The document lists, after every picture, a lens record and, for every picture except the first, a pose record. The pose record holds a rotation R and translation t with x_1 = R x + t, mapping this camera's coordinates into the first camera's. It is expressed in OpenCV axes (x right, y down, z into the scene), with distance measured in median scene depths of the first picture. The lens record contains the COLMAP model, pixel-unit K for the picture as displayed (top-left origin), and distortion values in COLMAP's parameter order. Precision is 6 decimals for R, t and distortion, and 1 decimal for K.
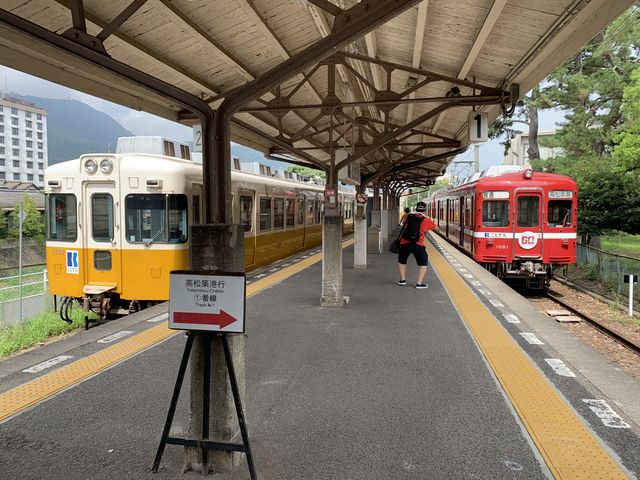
lens RADIAL K [[481.2, 0, 320.0], [0, 481.2, 240.0], [0, 0, 1]] dist [0.000667, 0.000084]
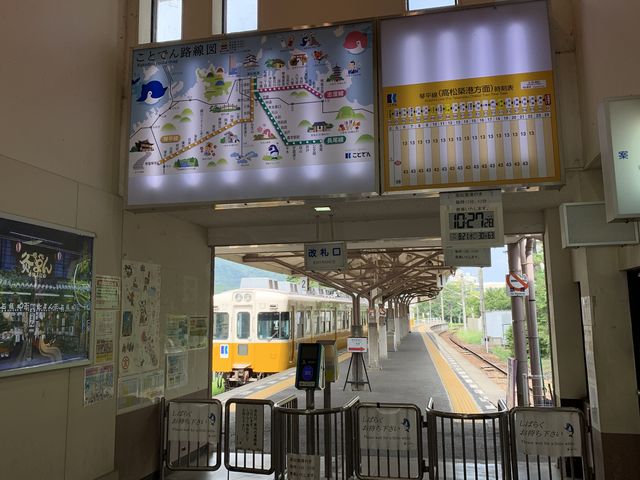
lens RADIAL K [[561.0, 0, 320.0], [0, 561.0, 240.0], [0, 0, 1]] dist [0.113151, 0.000564]
pose [[0.999903, -0.012678, 0.005836, -0.173099], [0.013579, 0.980365, -0.196726, 0.059987], [-0.003227, 0.196786, 0.980441, -1.158863]]
